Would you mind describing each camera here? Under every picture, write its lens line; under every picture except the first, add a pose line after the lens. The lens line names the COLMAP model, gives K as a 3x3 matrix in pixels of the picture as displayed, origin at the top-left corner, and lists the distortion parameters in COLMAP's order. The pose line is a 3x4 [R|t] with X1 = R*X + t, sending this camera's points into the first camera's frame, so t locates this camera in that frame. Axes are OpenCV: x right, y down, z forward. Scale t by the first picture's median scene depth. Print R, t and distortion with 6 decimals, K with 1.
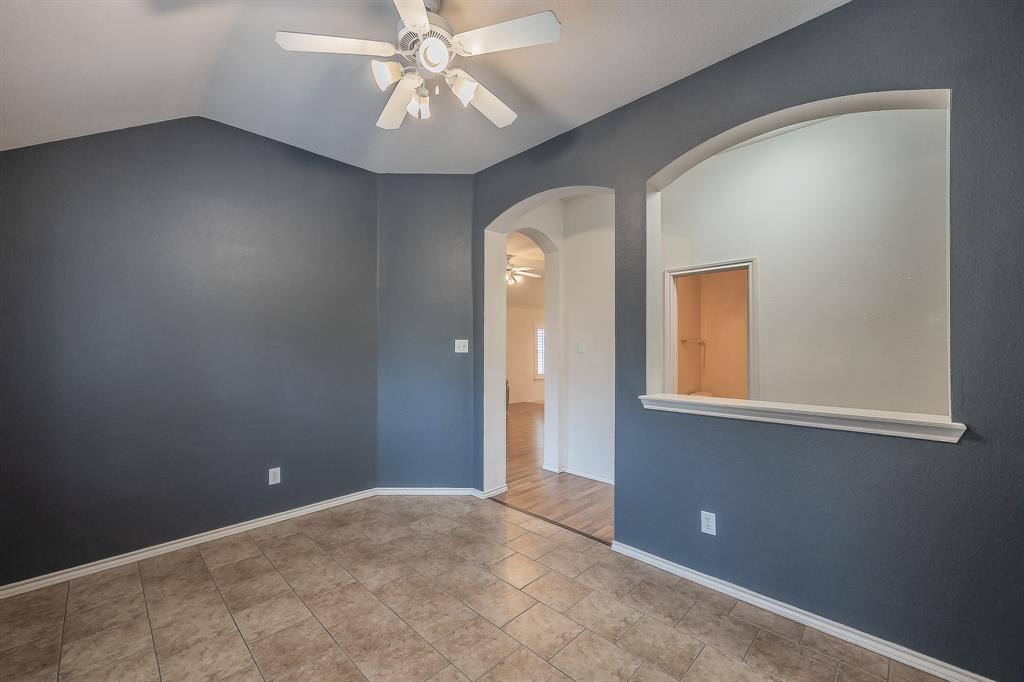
lens RADIAL K [[400.3, 0, 492.3], [0, 400.3, 345.0], [0, 0, 1]] dist [0.000582, -0.000587]
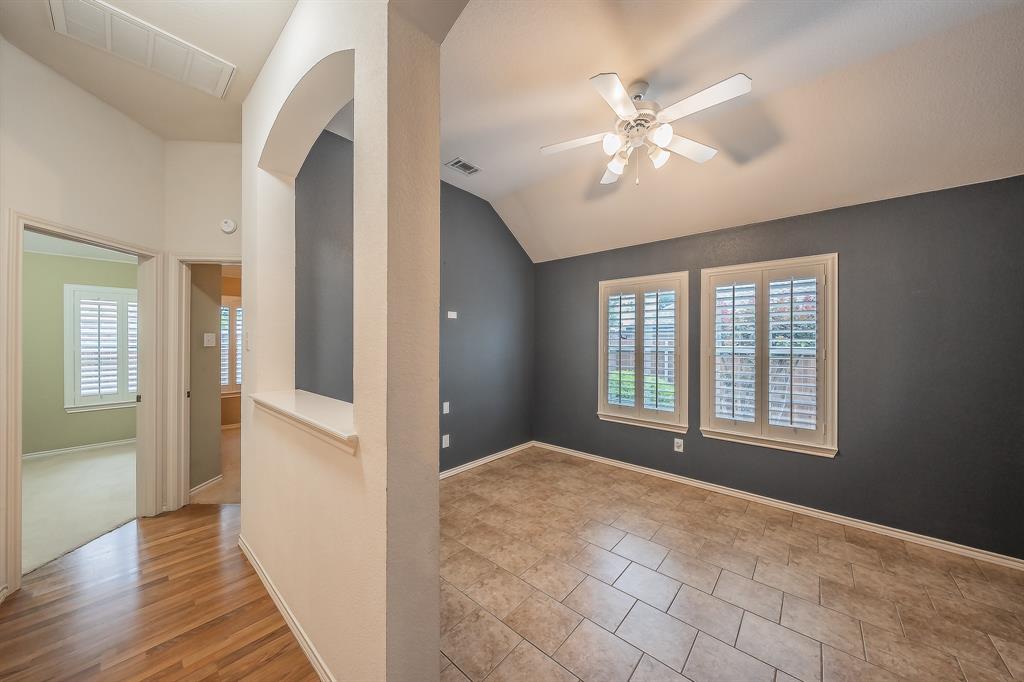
lens RADIAL K [[353.7, 0, 511.8], [0, 353.7, 340.4], [0, 0, 1]] dist [0.002331, 0.000028]
pose [[-0.995090, -0.004557, -0.098865, 0.264515], [-0.003646, 0.999949, -0.009396, 0.003828], [0.098903, -0.008989, -0.995057, 1.514554]]
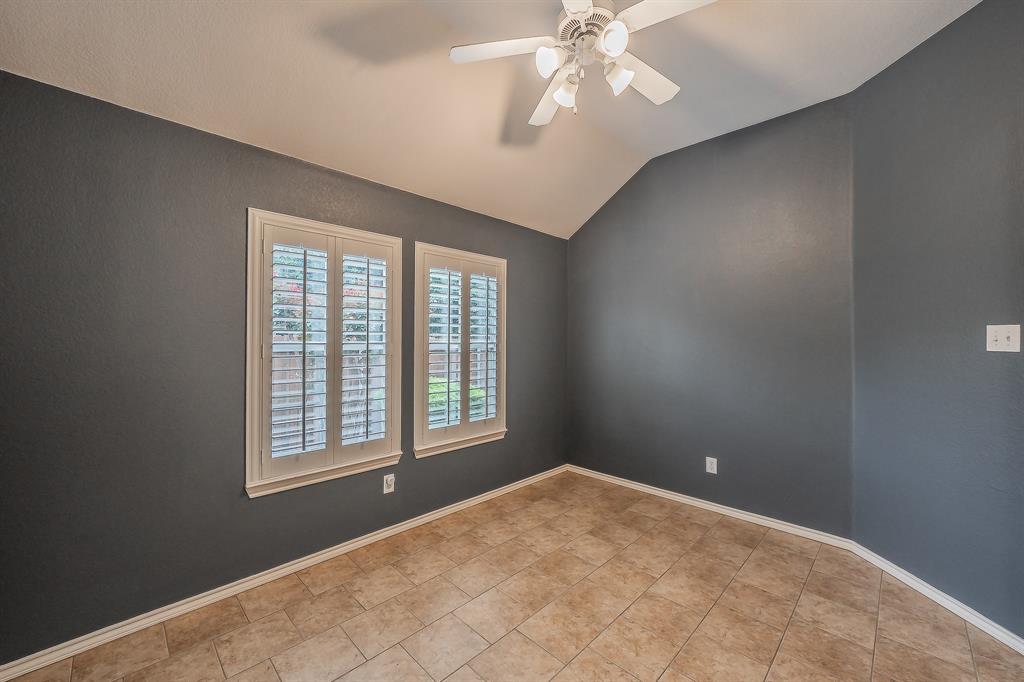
lens RADIAL K [[400.3, 0, 508.7], [0, 400.3, 338.9], [0, 0, 1]] dist [0.000582, -0.000587]
pose [[0.028062, -0.001801, -0.999605, 0.564431], [0.003043, 0.999994, -0.001717, 0.004792], [0.999602, -0.002994, 0.028067, 0.547634]]
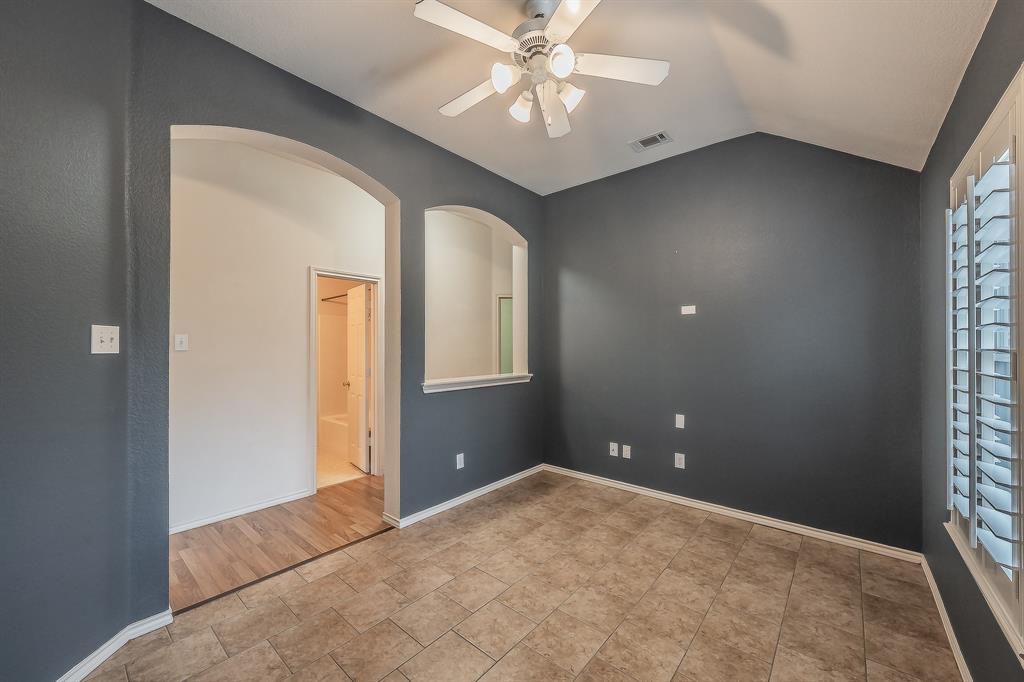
lens RADIAL K [[400.3, 0, 511.4], [0, 400.3, 346.5], [0, 0, 1]] dist [0.000582, -0.000587]
pose [[-0.093414, -0.001203, 0.995627, -0.834994], [-0.007800, 0.999969, 0.000476, 0.010833], [-0.995597, -0.007721, -0.093421, 0.819477]]
